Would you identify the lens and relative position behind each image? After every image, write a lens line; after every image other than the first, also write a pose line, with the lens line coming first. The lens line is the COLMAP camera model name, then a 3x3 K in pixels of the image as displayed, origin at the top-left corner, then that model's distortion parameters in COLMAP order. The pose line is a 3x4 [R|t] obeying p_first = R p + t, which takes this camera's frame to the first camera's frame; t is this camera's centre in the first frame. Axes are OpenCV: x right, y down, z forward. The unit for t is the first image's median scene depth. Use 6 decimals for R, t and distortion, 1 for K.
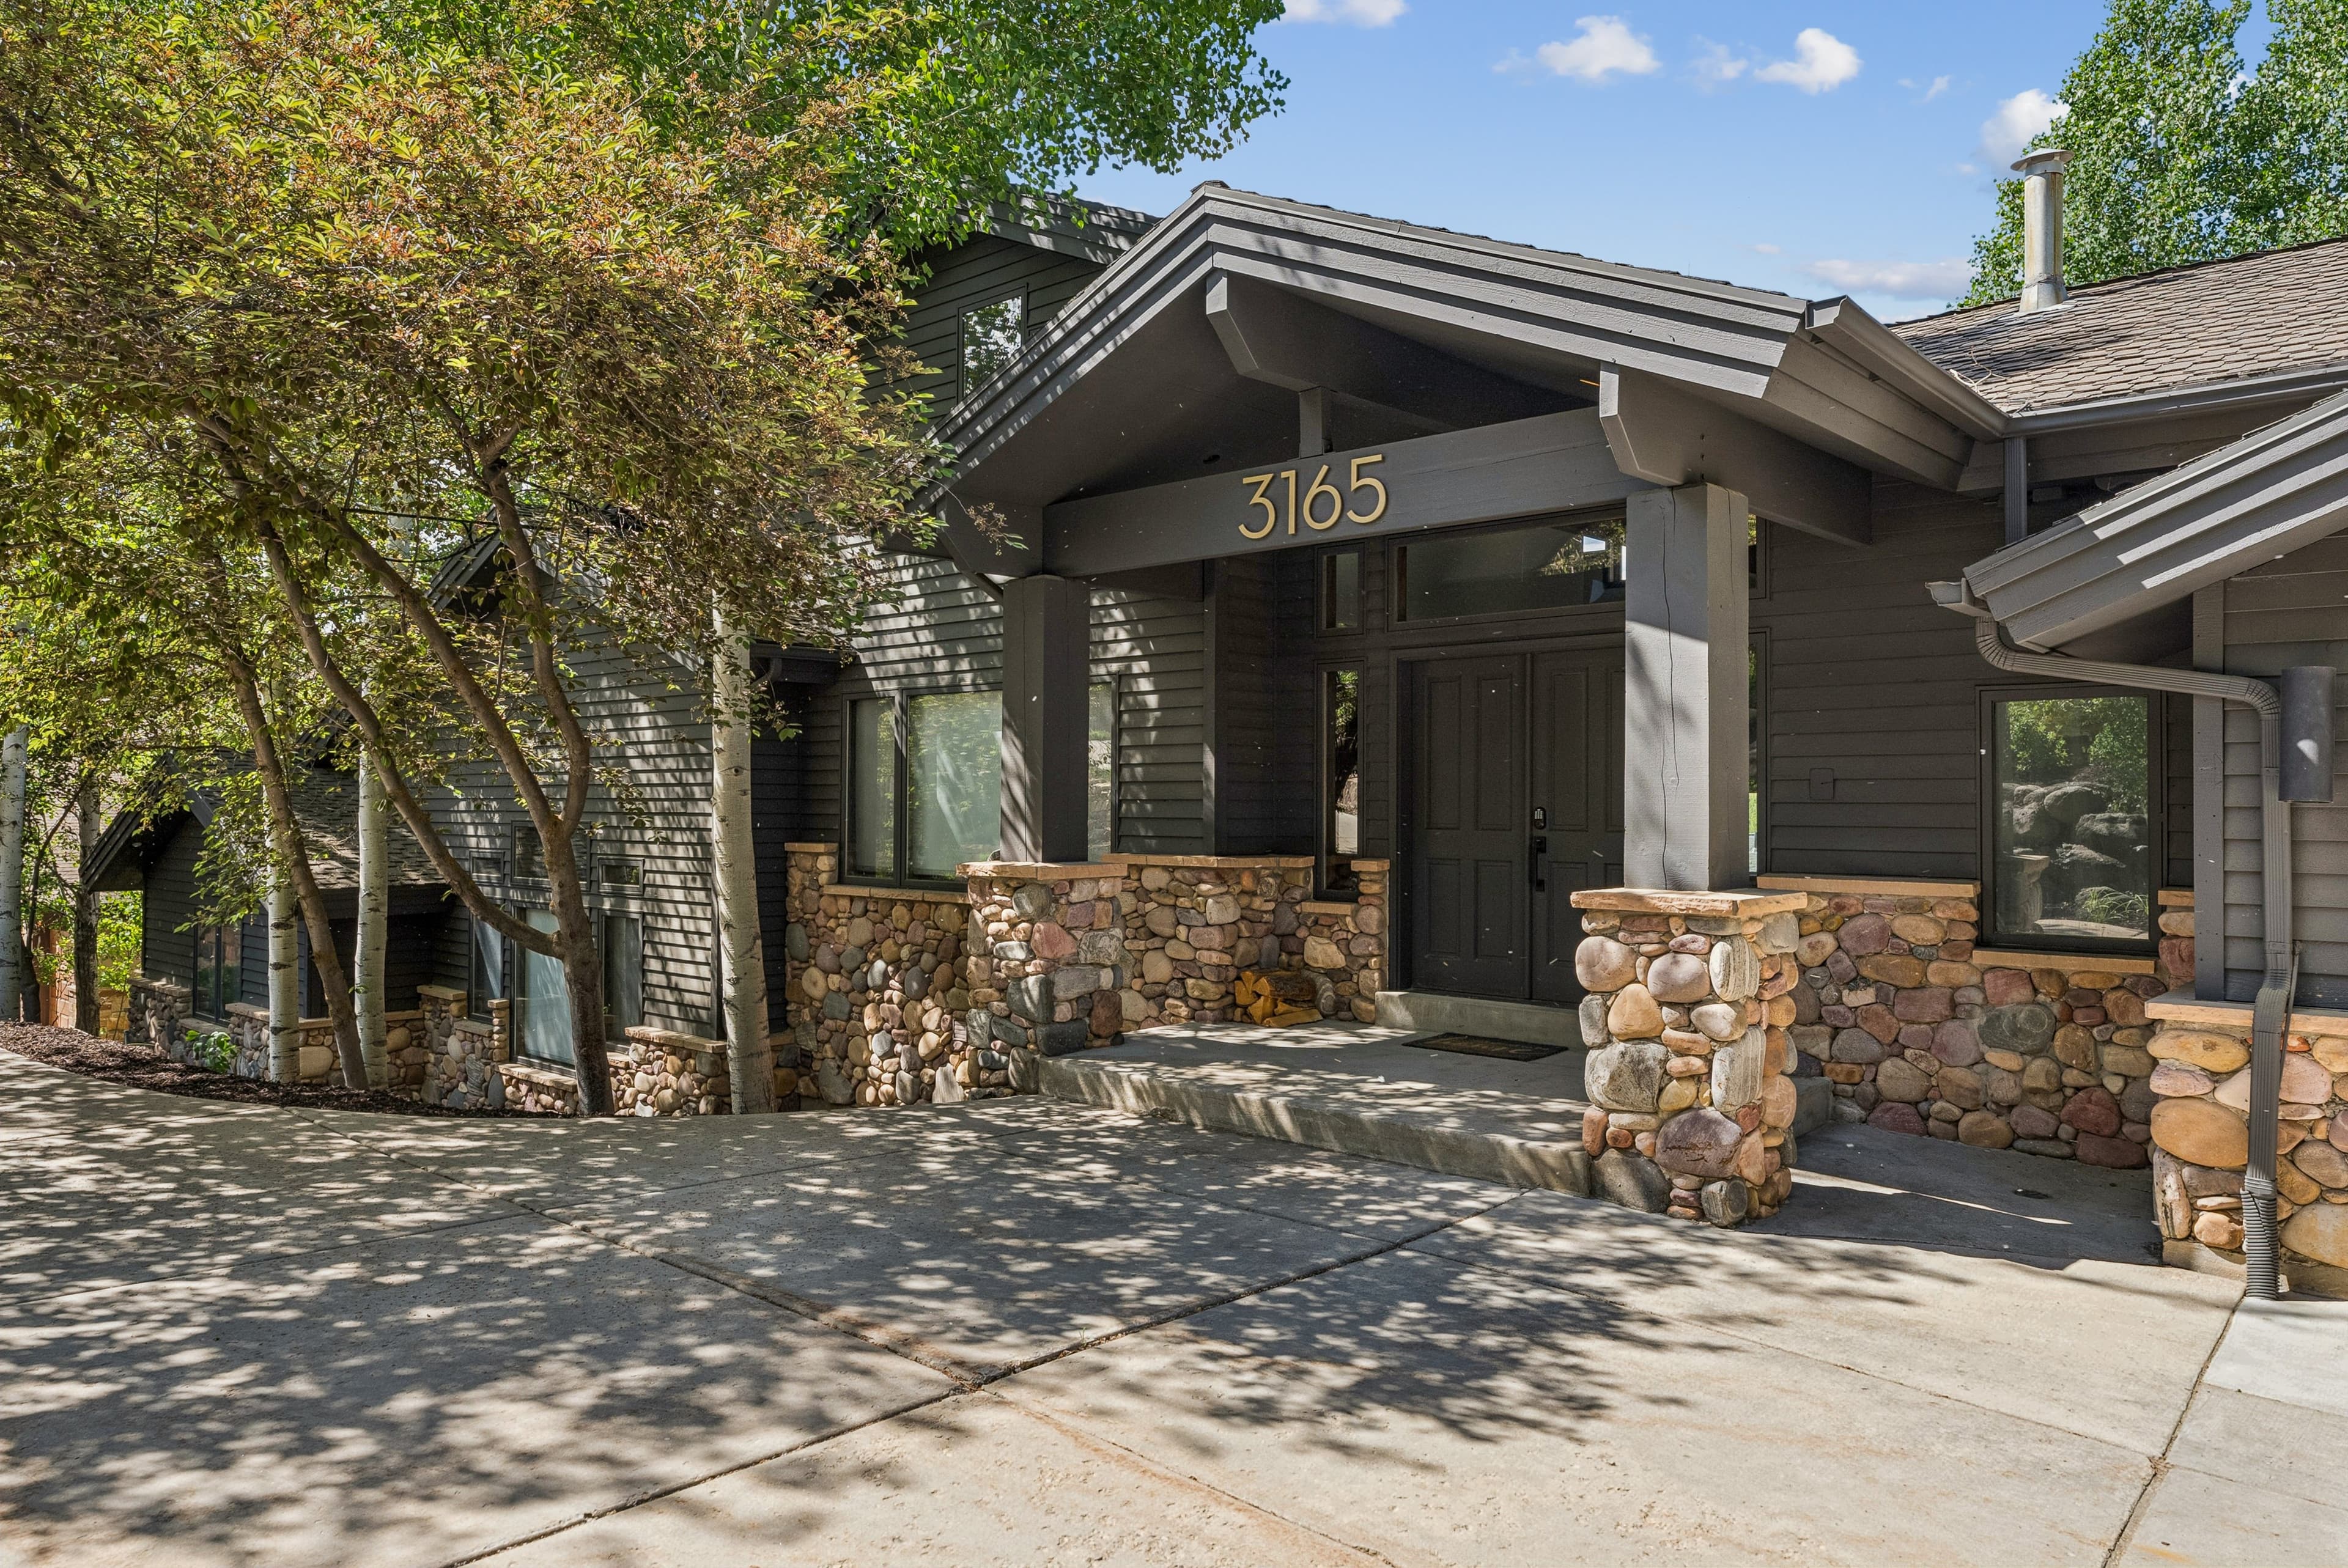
lens RADIAL K [[1575.8, 0, 1185.7], [0, 1575.8, 786.7], [0, 0, 1]] dist [-0.004752, -0.002209]
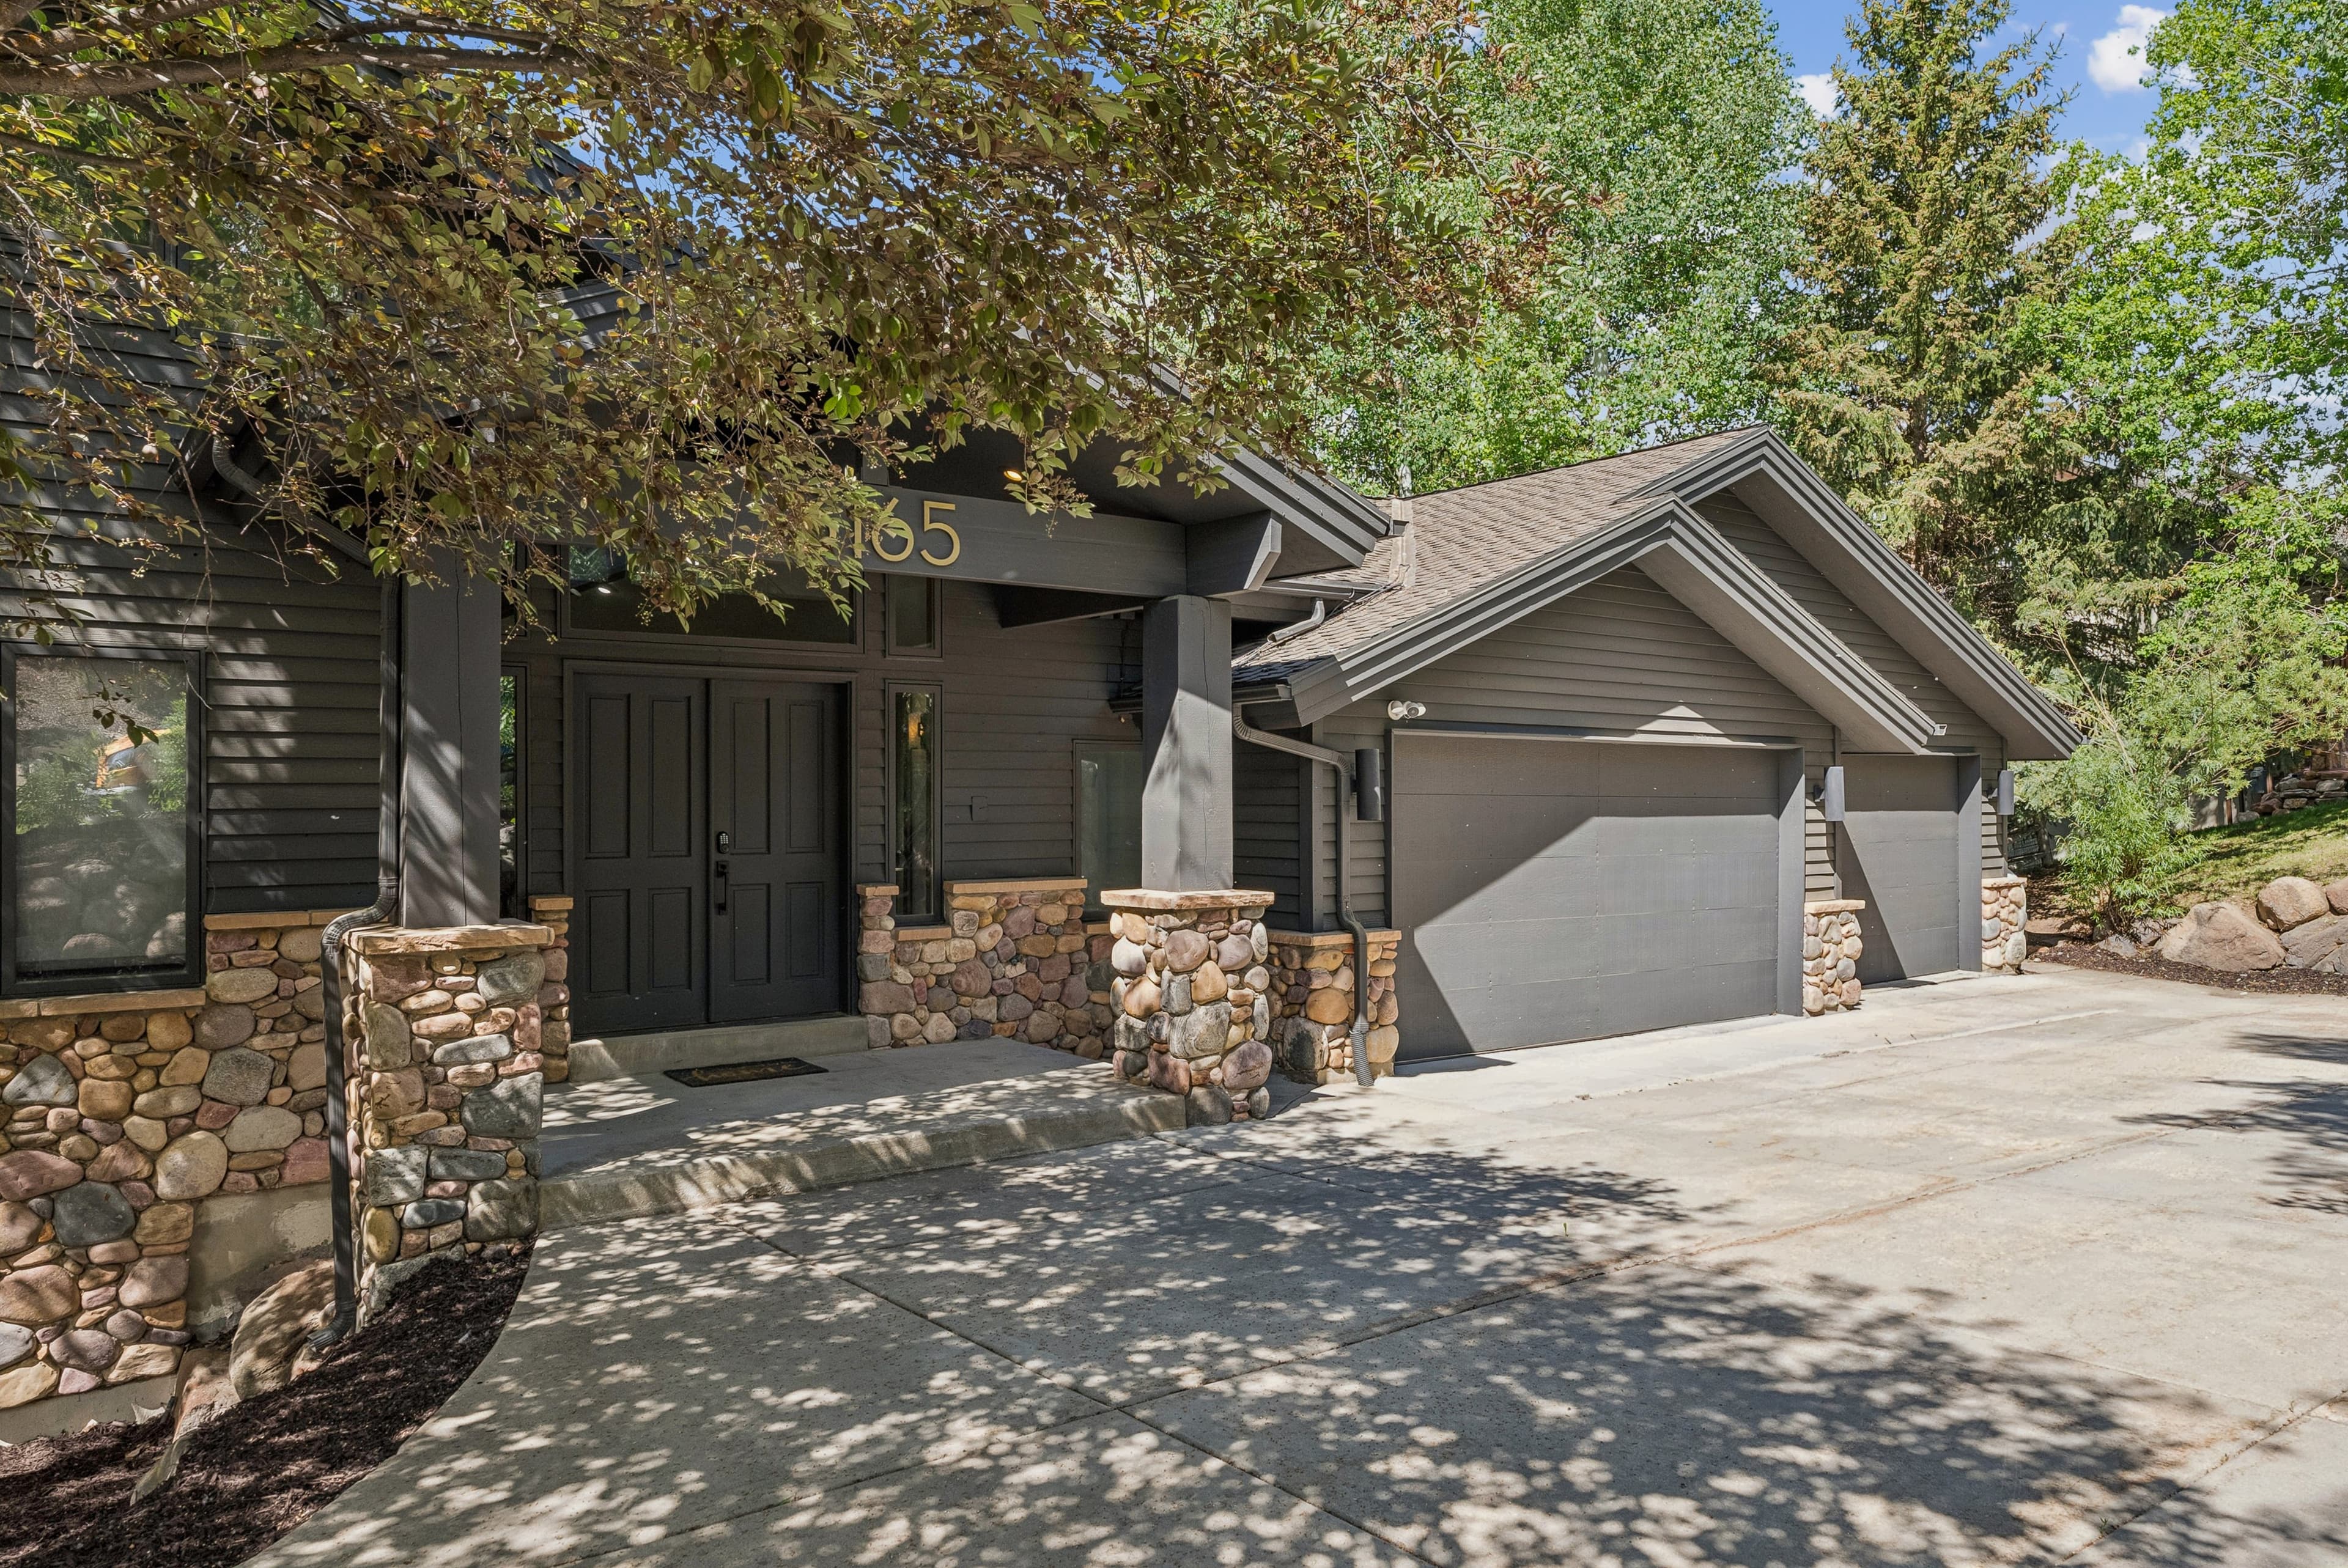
lens RADIAL K [[1575.8, 0, 1185.7], [0, 1575.8, 786.7], [0, 0, 1]] dist [-0.004752, -0.002209]
pose [[0.188789, 0.003275, 0.982012, -1.114941], [-0.004419, 0.999987, -0.002486, -0.022962], [-0.982008, -0.003870, 0.188801, 0.806635]]
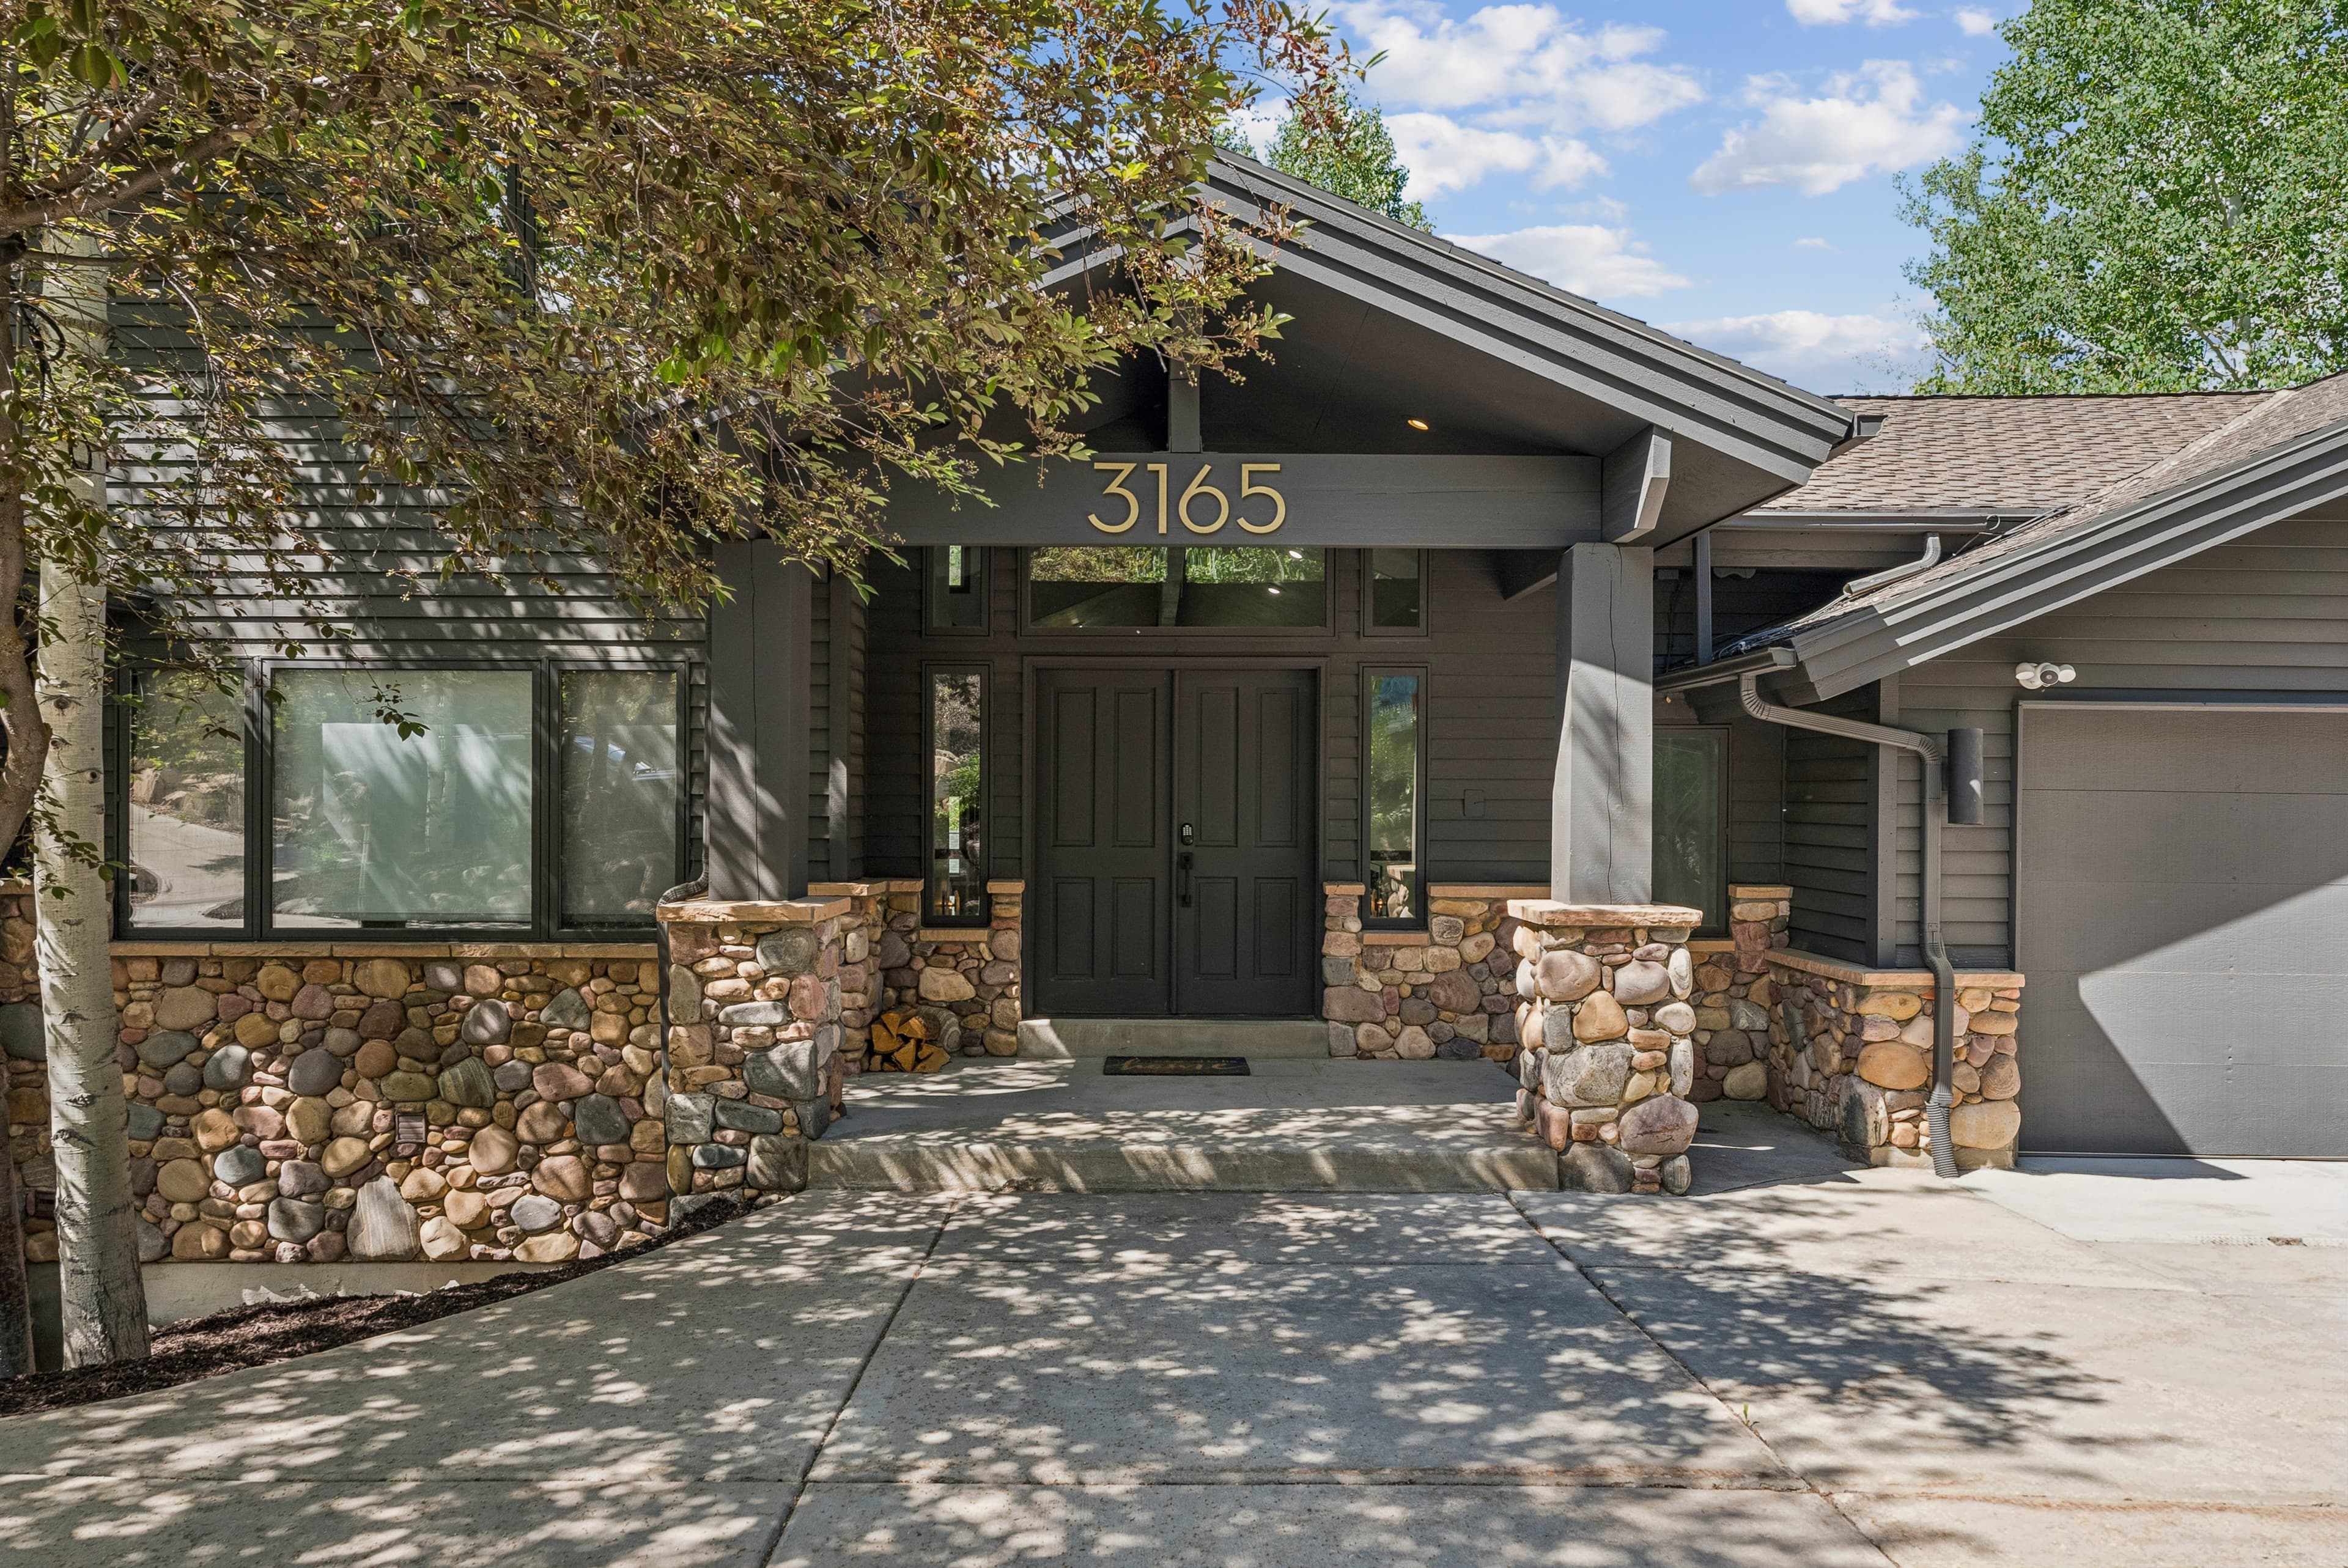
lens RADIAL K [[1570.9, 0, 1181.0], [0, 1570.9, 814.3], [0, 0, 1]] dist [-0.002012, 0.002720]
pose [[0.735337, -0.006959, 0.677666, -0.715962], [-0.008346, 0.999778, 0.019324, -0.018748], [-0.677650, -0.019865, 0.735116, 0.413478]]
